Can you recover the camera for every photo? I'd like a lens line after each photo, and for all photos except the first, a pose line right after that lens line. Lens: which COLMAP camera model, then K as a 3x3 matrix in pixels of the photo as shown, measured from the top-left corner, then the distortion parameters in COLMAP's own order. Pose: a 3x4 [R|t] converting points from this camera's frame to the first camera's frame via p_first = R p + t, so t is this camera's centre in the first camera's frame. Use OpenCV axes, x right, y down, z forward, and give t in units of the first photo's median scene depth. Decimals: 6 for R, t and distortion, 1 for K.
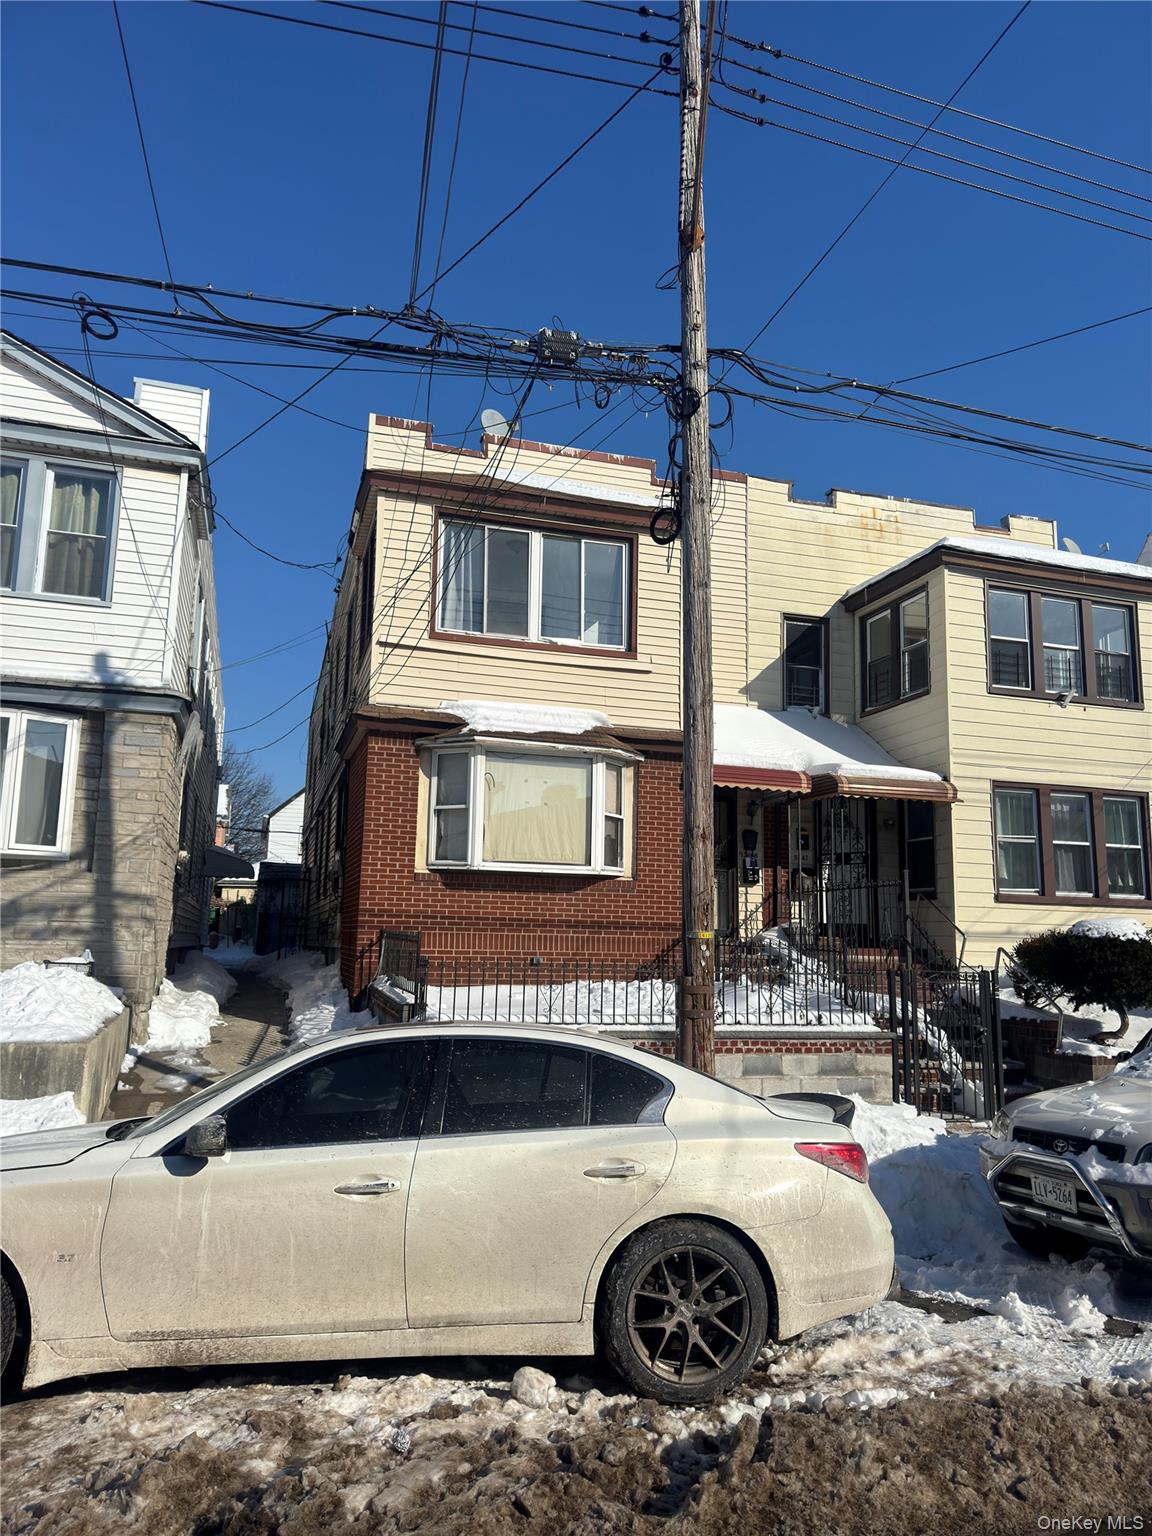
lens RADIAL K [[1024.5, 0, 576.0], [0, 1024.5, 768.0], [0, 0, 1]] dist [0.068996, -0.097669]
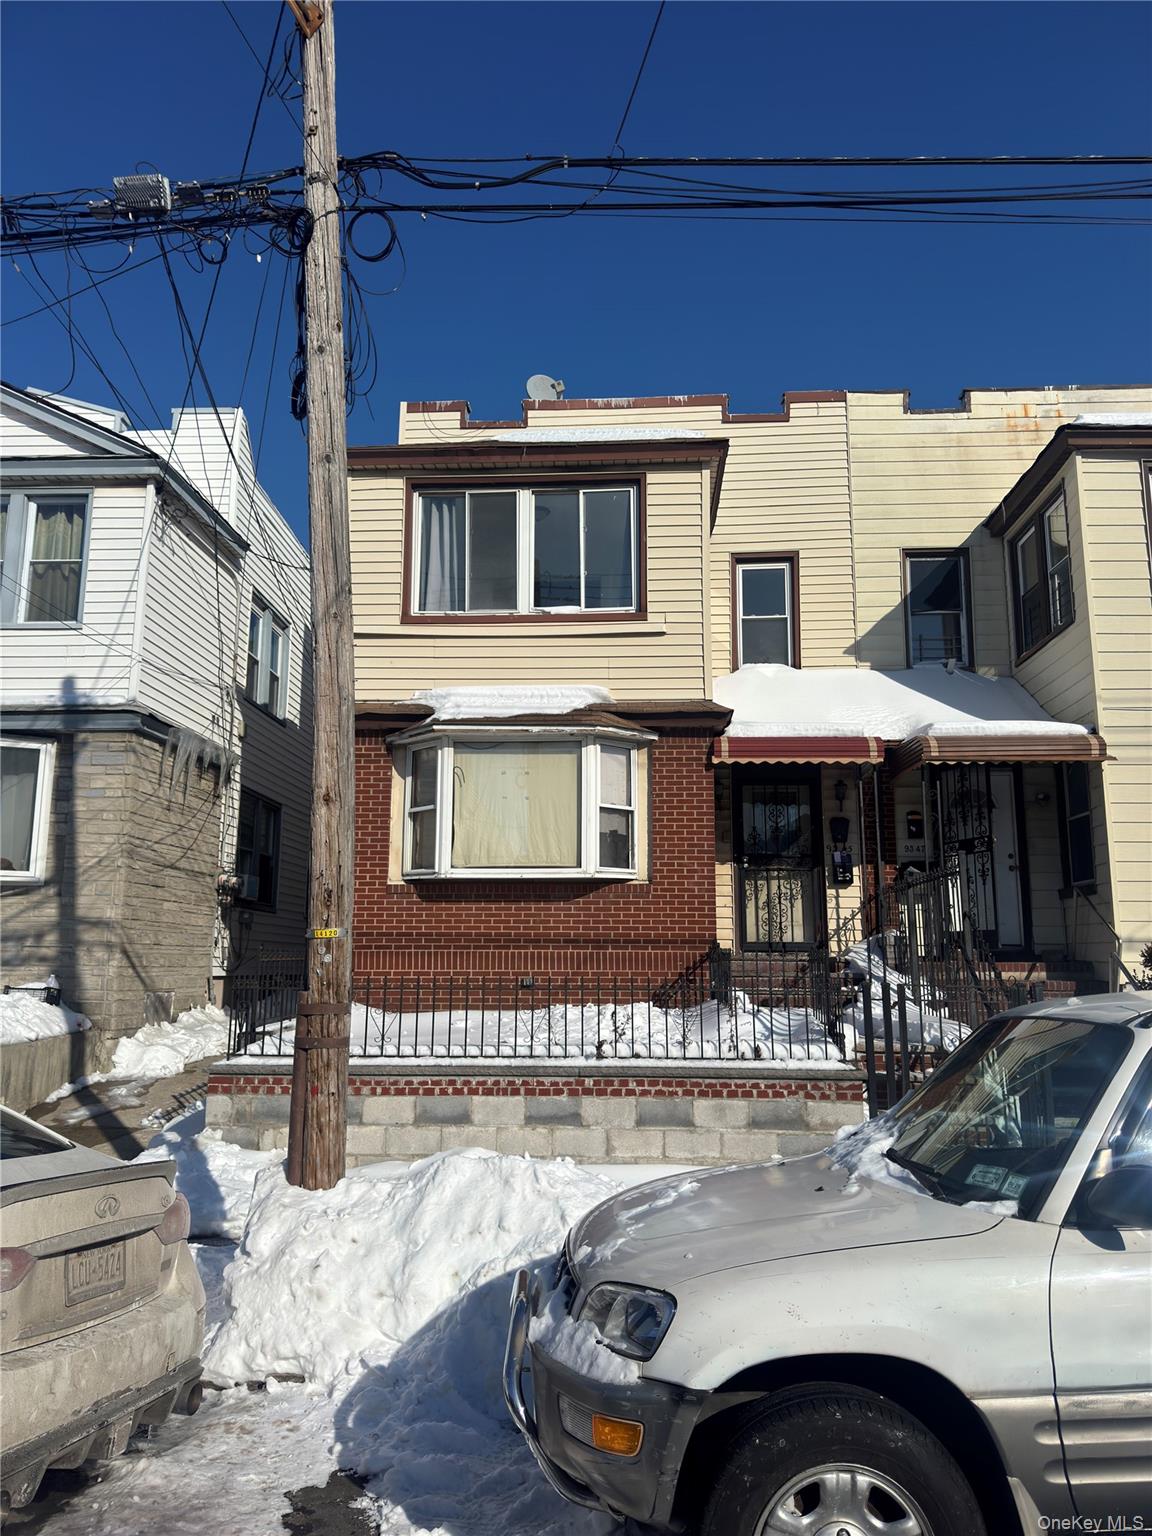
lens RADIAL K [[1029.8, 0, 609.9], [0, 1029.8, 775.1], [0, 0, 1]] dist [0.066506, -0.098686]
pose [[0.943702, -0.078040, -0.321459, 0.316362], [0.070535, 0.996897, -0.034945, 0.051422], [0.323188, 0.010304, 0.946279, 0.209246]]
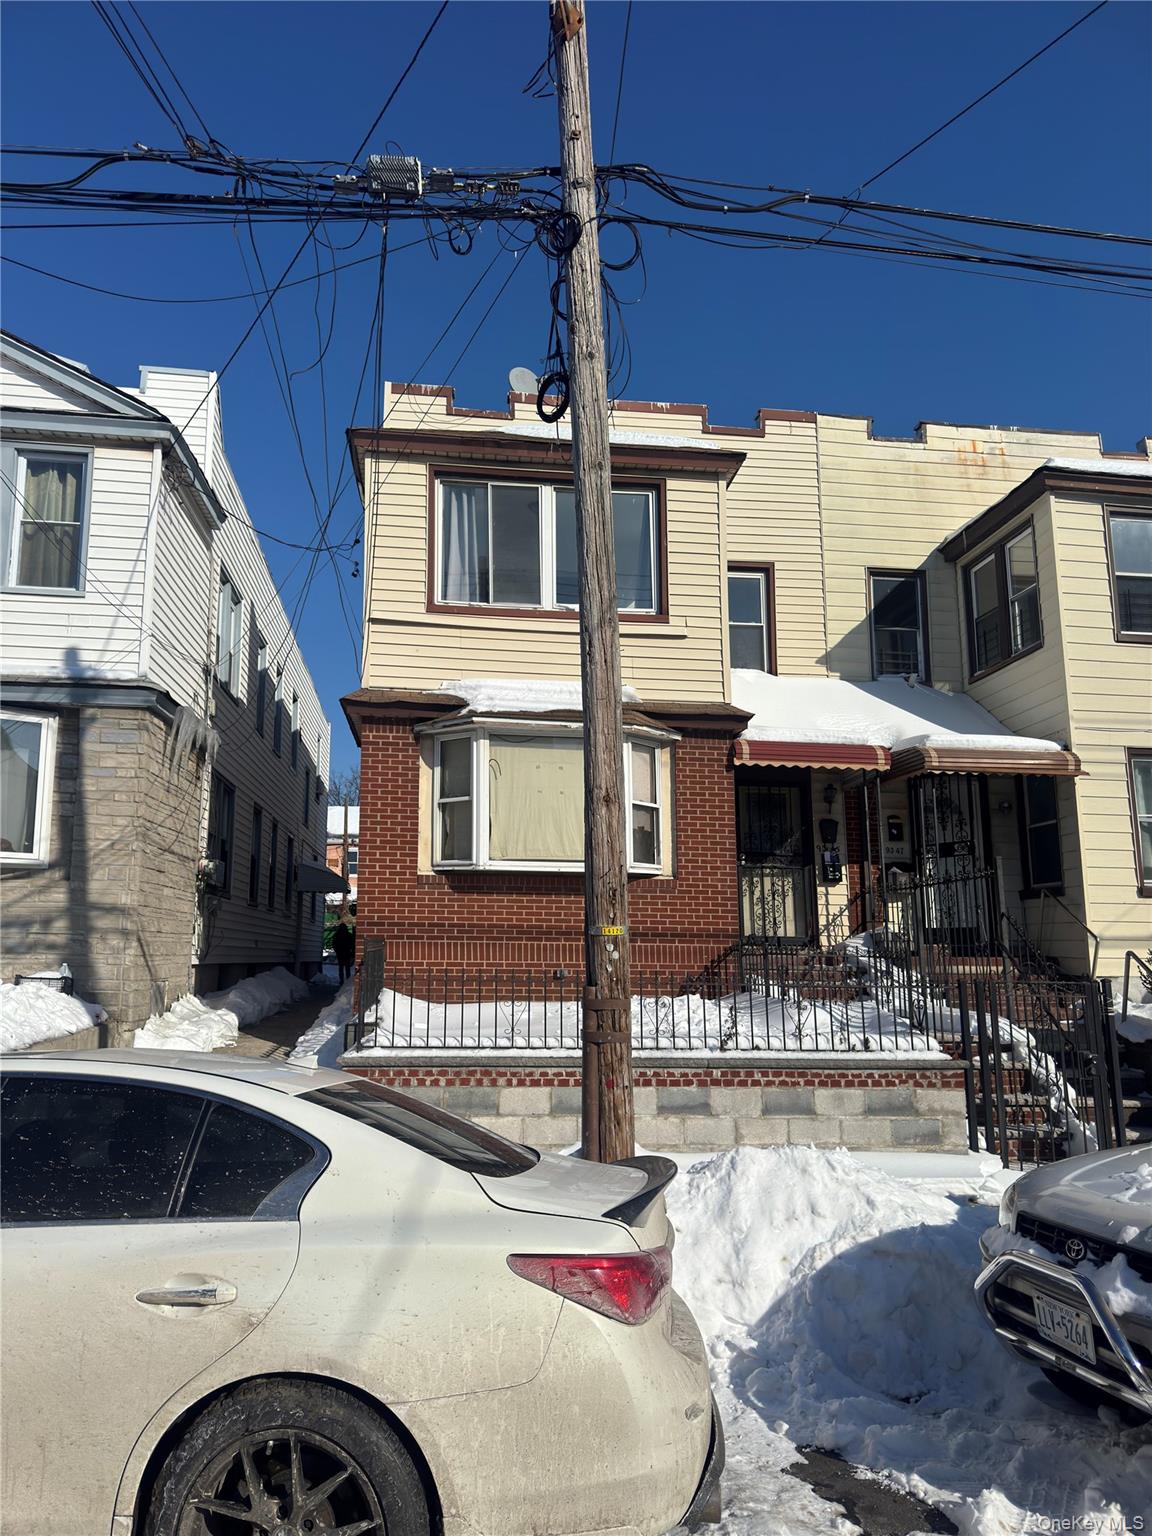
lens RADIAL K [[1024.5, 0, 576.0], [0, 1024.5, 768.0], [0, 0, 1]] dist [0.068996, -0.097669]
pose [[0.984956, -0.041028, -0.167862, 0.130801], [0.038027, 0.999055, -0.021051, 0.033518], [0.168567, 0.014351, 0.985586, 0.146562]]
